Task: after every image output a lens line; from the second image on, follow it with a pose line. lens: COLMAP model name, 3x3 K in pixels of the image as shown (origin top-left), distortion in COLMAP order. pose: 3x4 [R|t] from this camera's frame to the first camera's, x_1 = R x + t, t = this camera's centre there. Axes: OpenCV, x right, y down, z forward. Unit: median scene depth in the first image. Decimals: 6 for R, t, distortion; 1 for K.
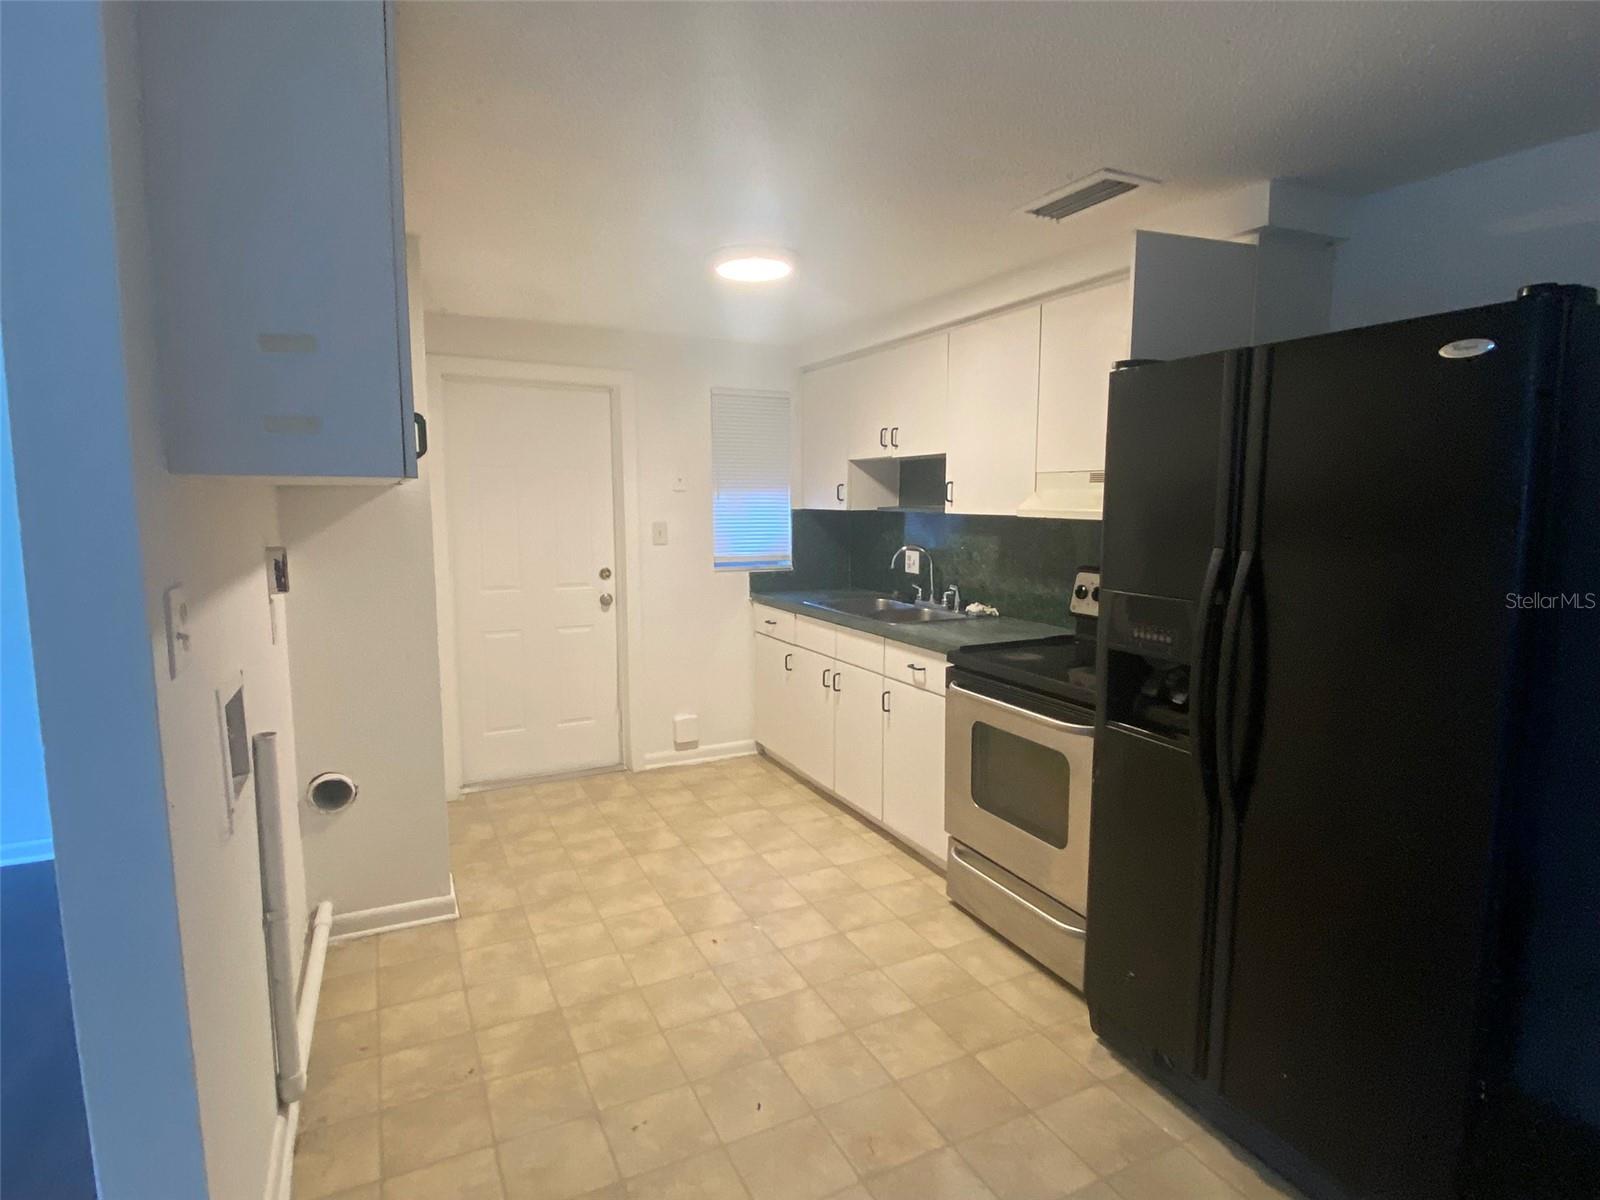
lens RADIAL K [[839.5, 0, 800.0], [0, 839.5, 600.0], [0, 0, 1]] dist [0.096491, -0.094808]
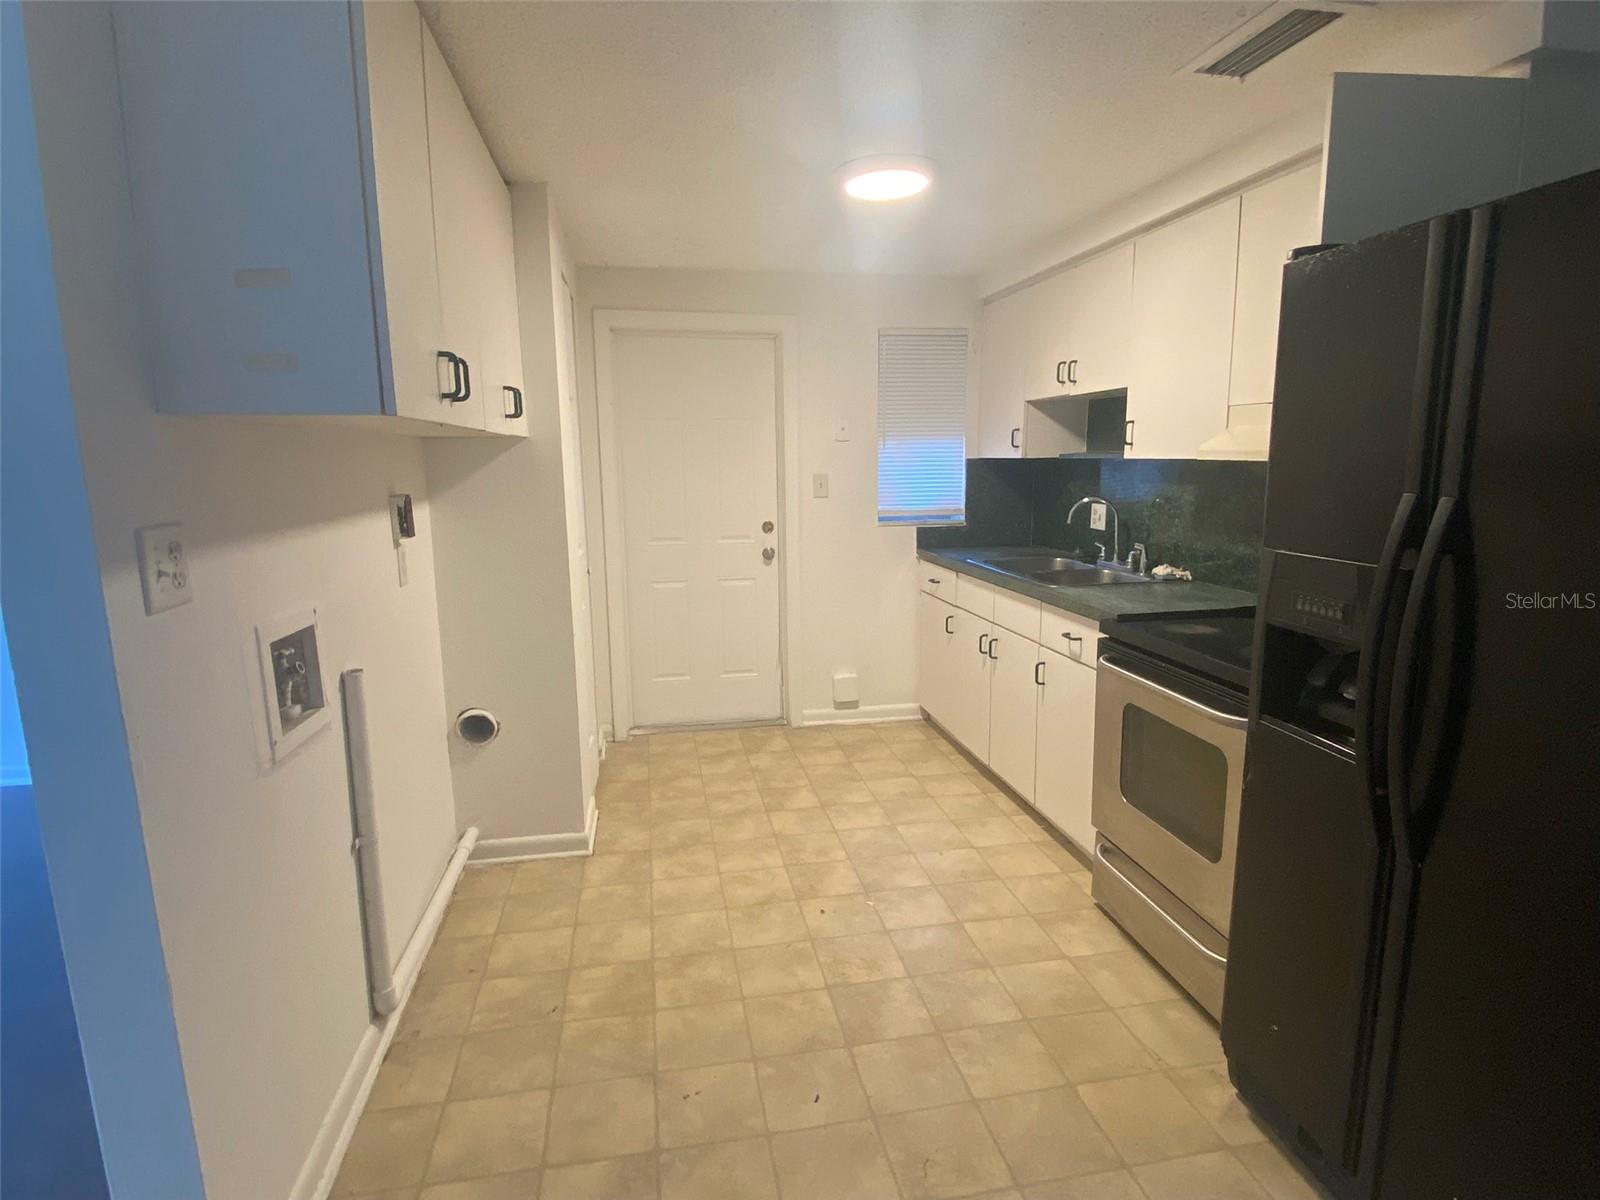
lens RADIAL K [[839.5, 0, 800.0], [0, 839.5, 600.0], [0, 0, 1]] dist [0.096491, -0.094808]
pose [[0.962086, 0.033682, -0.270659, 0.115230], [-0.019995, 0.998385, 0.053171, 0.001479], [0.272013, -0.045743, 0.961206, 0.087774]]
